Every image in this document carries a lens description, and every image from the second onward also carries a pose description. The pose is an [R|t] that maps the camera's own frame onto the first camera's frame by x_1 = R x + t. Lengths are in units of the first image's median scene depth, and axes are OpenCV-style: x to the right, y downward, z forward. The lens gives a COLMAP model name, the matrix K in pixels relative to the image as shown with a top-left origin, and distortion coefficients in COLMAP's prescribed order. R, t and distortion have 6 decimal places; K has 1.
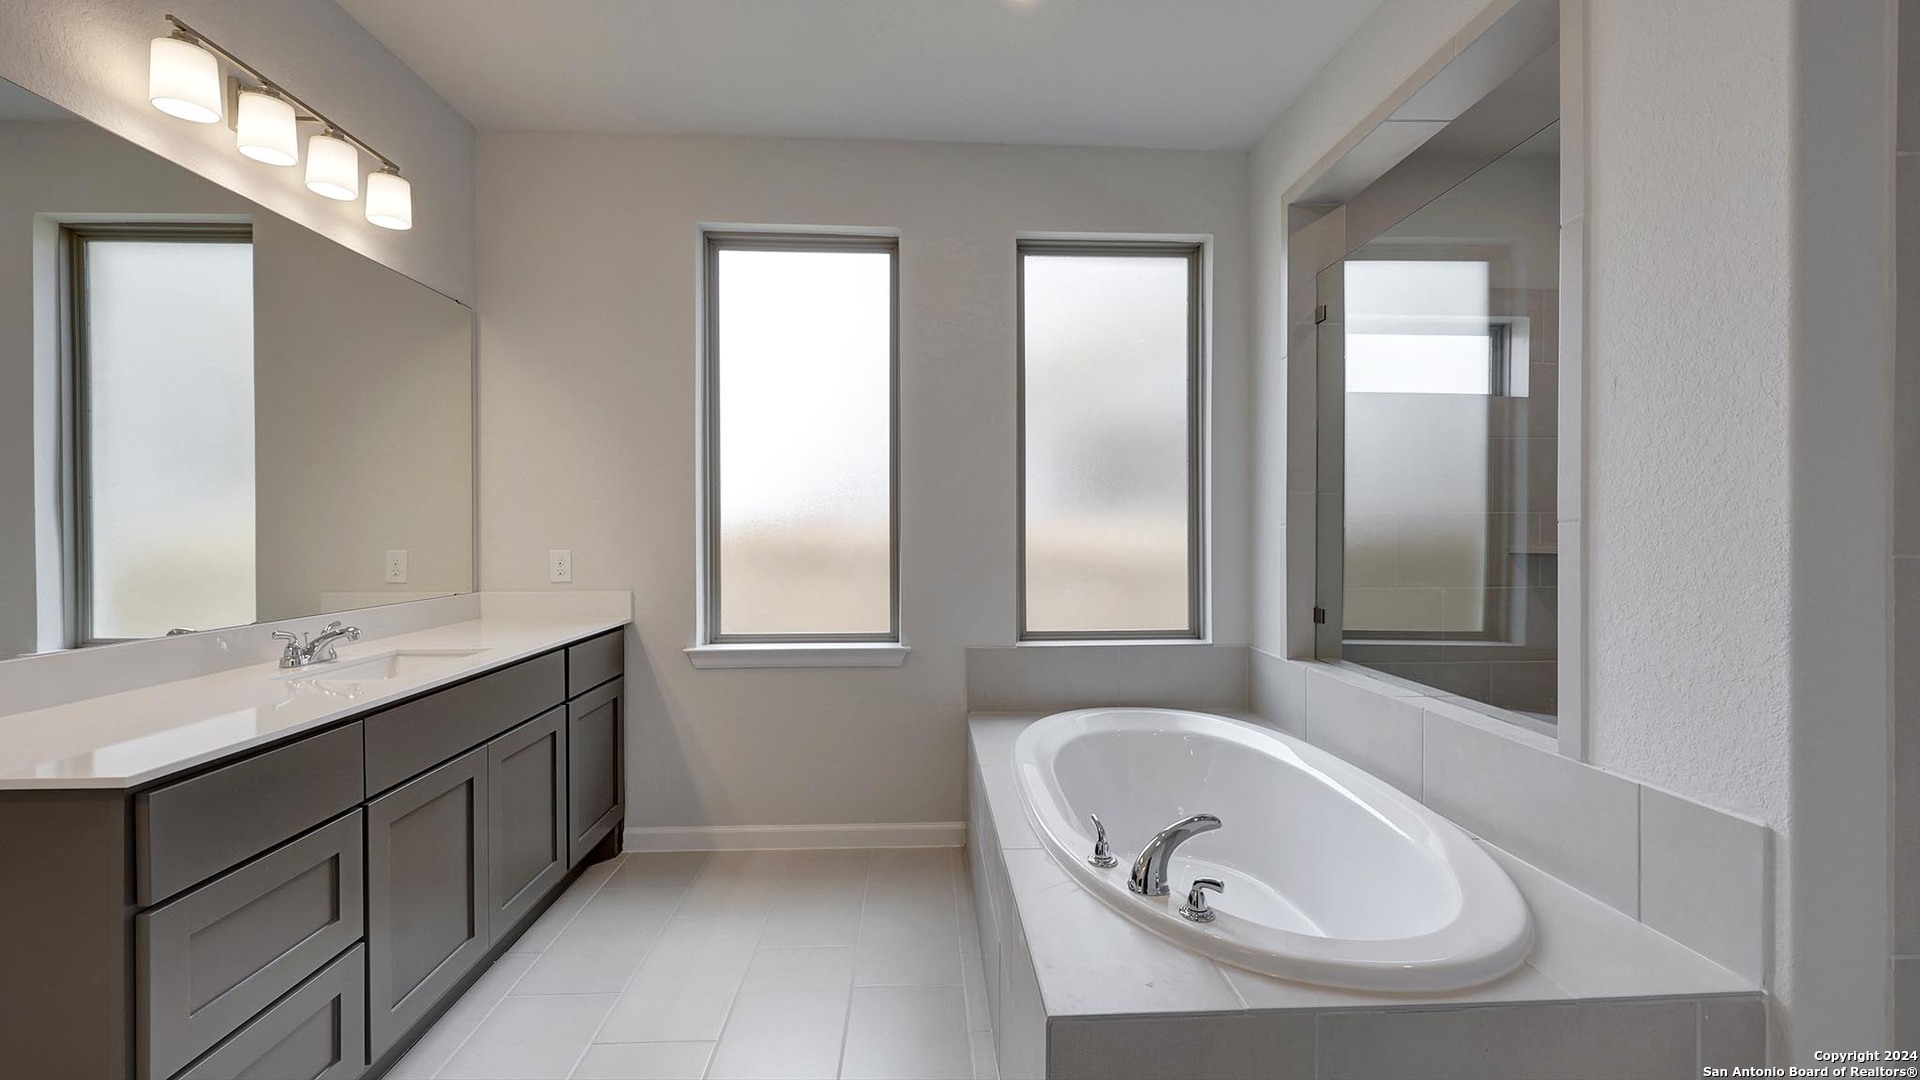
lens RADIAL K [[770.6, 0, 960.0], [0, 770.6, 540.0], [0, 0, 1]] dist [-0.000858, 0.000034]
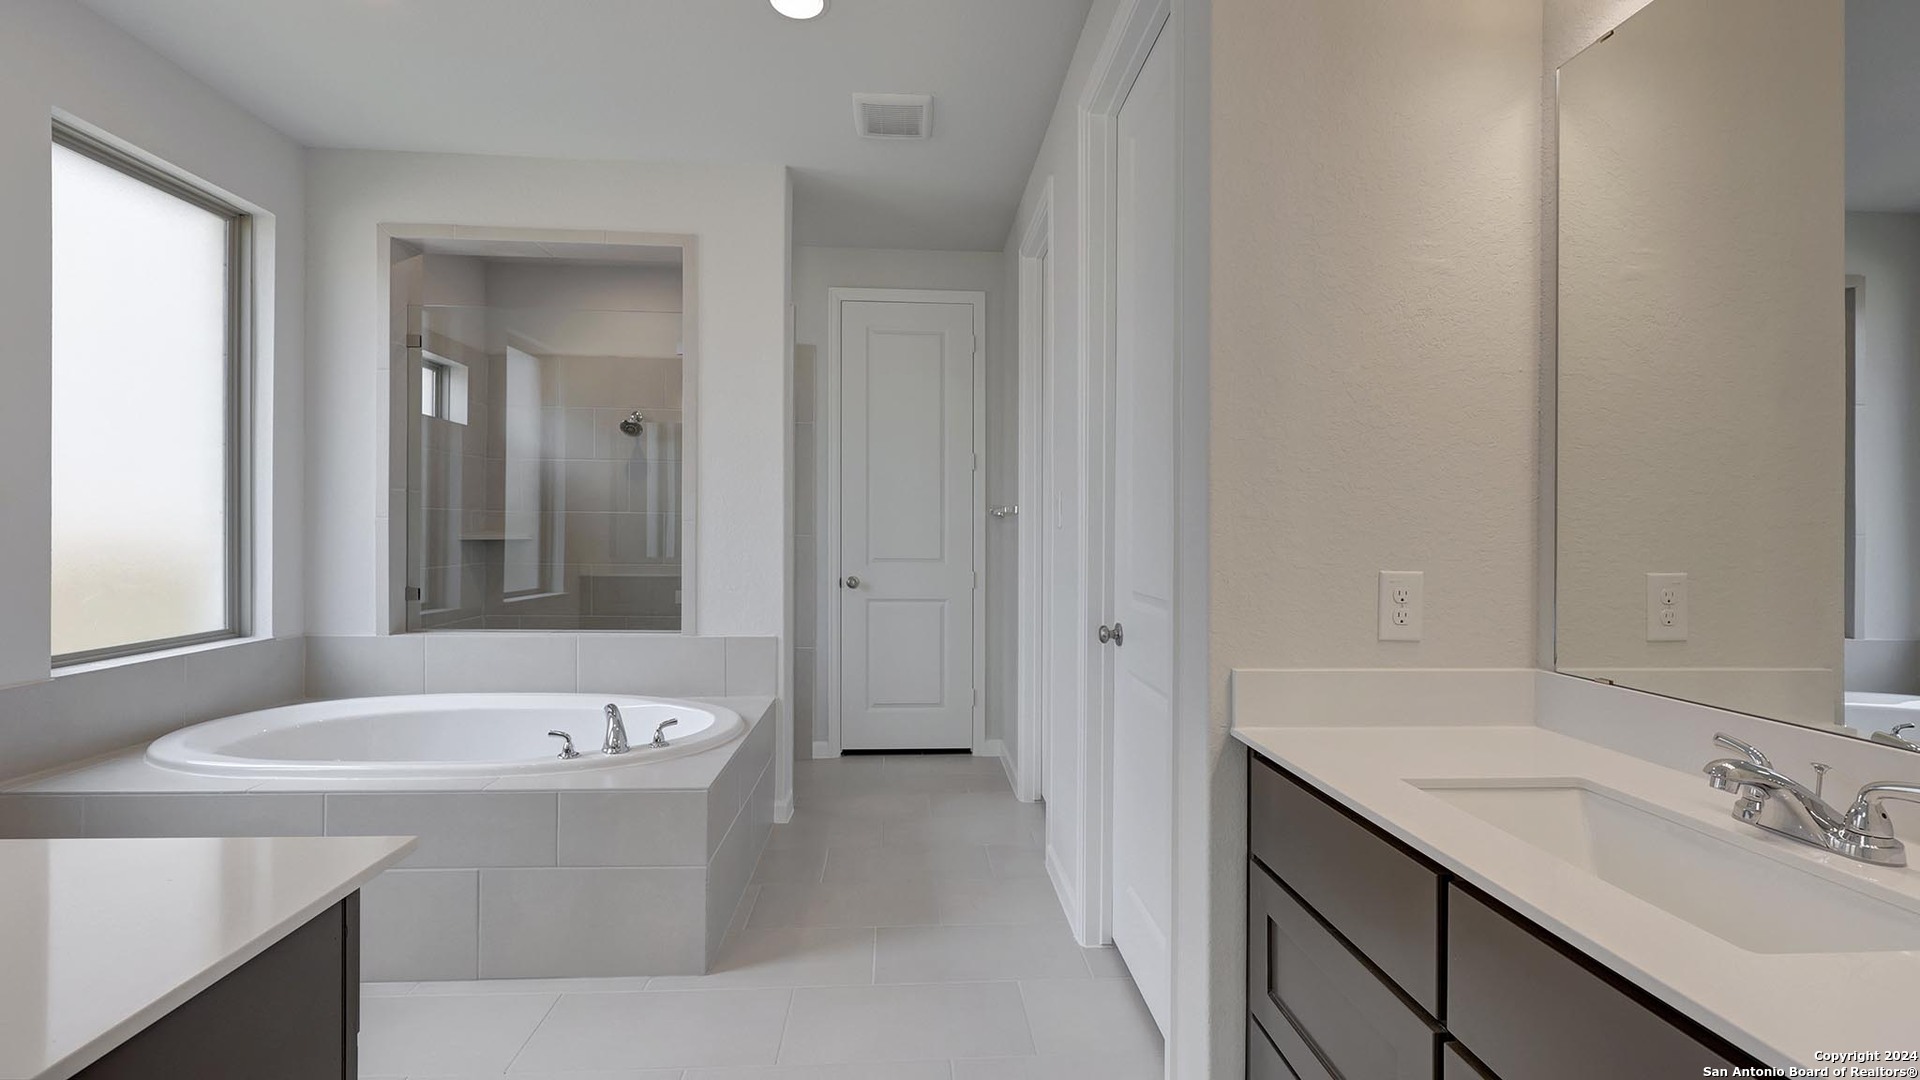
lens RADIAL K [[770.6, 0, 960.0], [0, 770.6, 540.0], [0, 0, 1]] dist [-0.000858, 0.000034]
pose [[-0.007165, -0.012469, 0.999897, -0.633076], [-0.003439, 0.999917, 0.012444, -0.002871], [-0.999968, -0.003349, -0.007207, 0.139901]]
